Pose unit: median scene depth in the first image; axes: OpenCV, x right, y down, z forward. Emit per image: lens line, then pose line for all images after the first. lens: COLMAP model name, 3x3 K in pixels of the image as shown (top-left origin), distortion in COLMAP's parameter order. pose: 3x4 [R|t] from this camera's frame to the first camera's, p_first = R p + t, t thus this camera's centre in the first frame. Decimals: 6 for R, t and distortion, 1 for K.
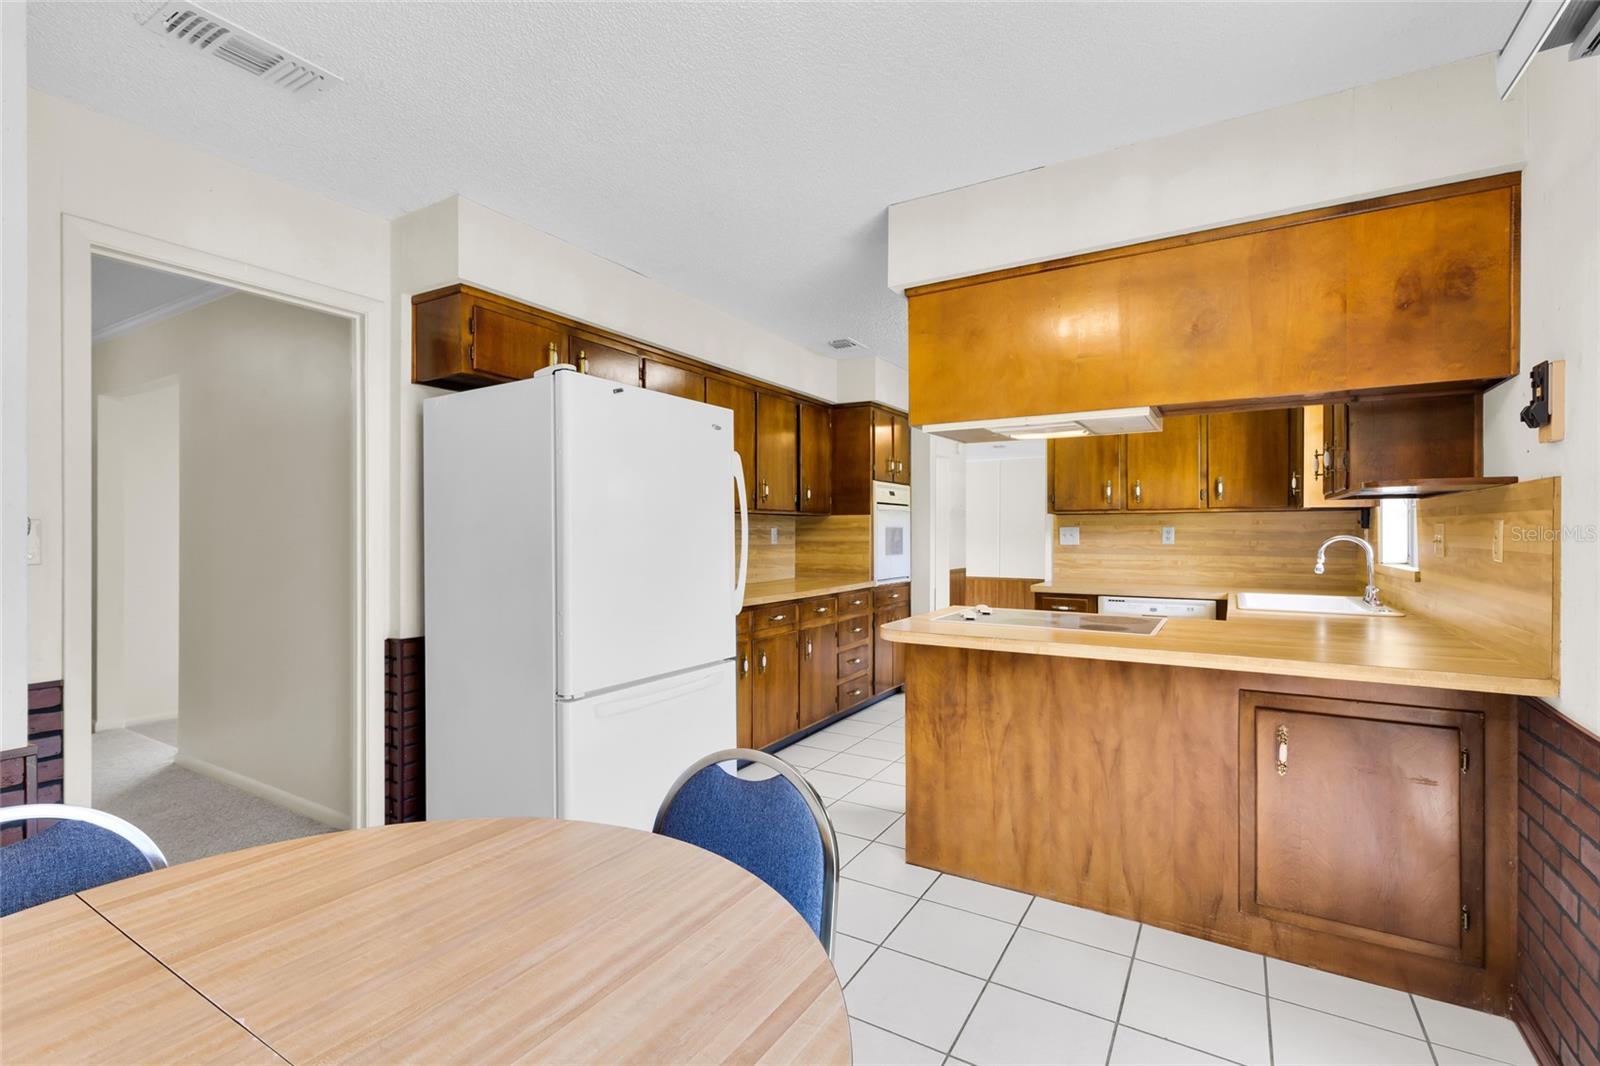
lens RADIAL K [[716.5, 0, 798.9], [0, 716.5, 538.5], [0, 0, 1]] dist [0.002754, 0.000083]
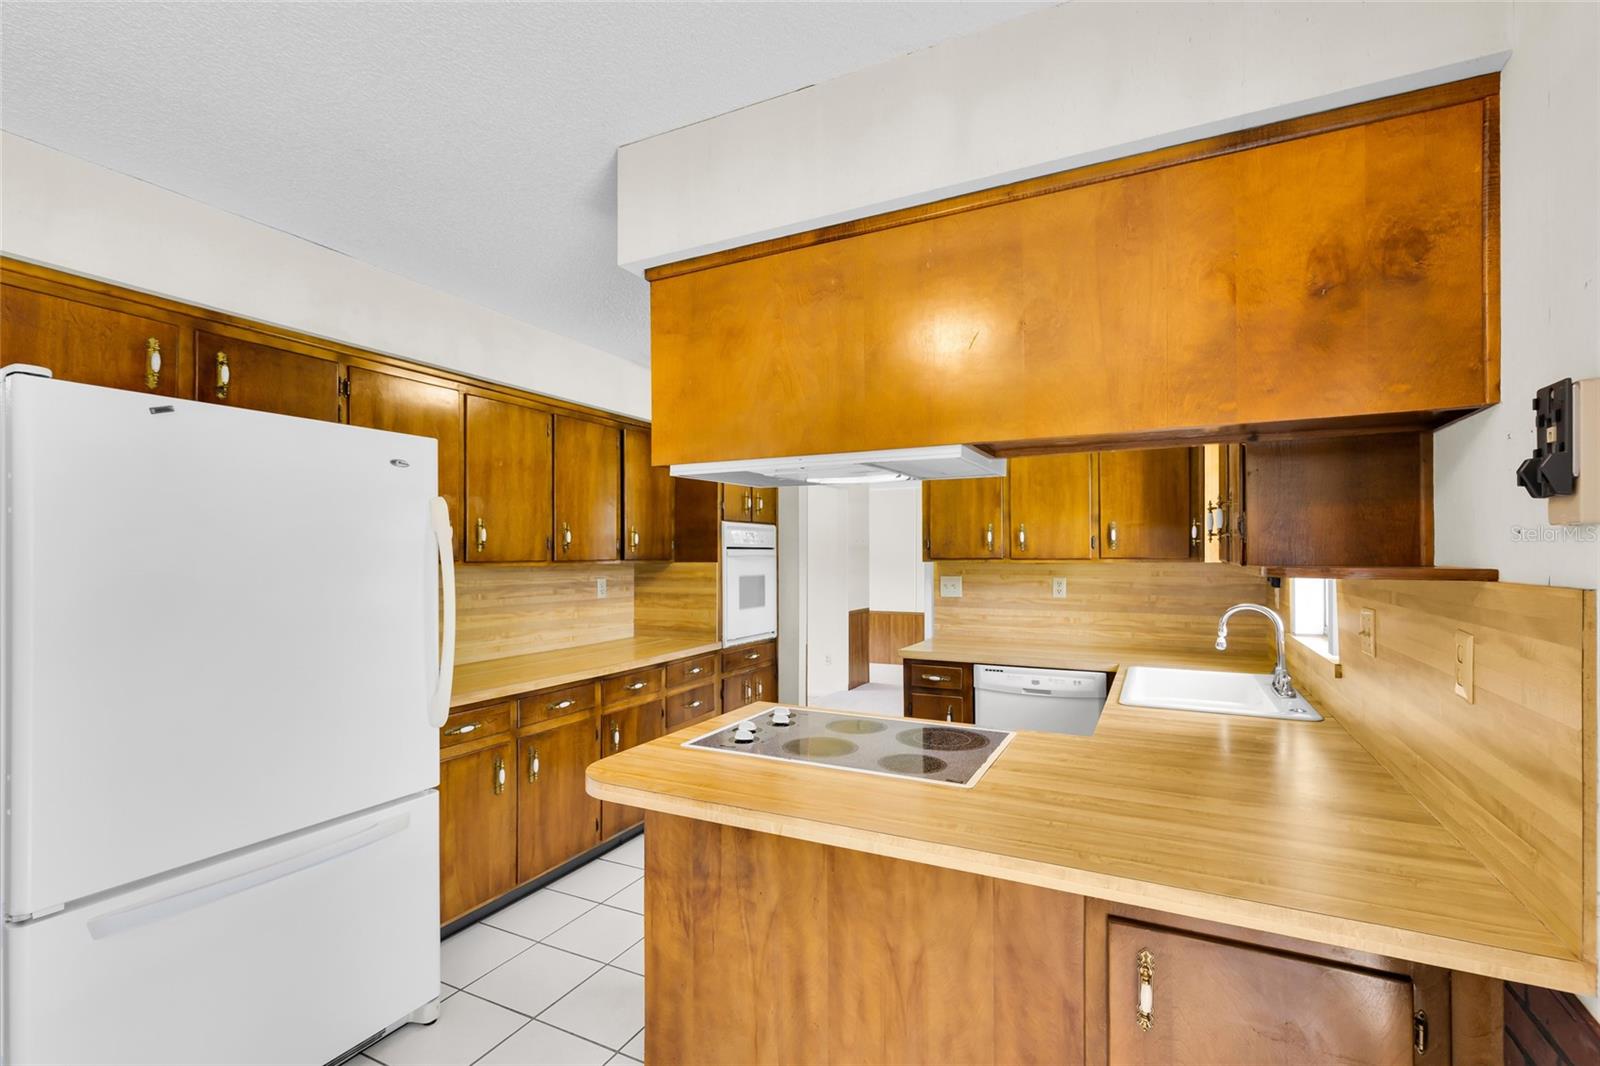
lens RADIAL K [[722.2, 0, 798.6], [0, 722.2, 558.4], [0, 0, 1]] dist [0.002569, 0.000028]
pose [[0.996906, -0.003317, 0.078529, 0.254602], [0.003638, 0.999986, -0.003946, -0.068191], [-0.078515, 0.004220, 0.996904, 0.307343]]
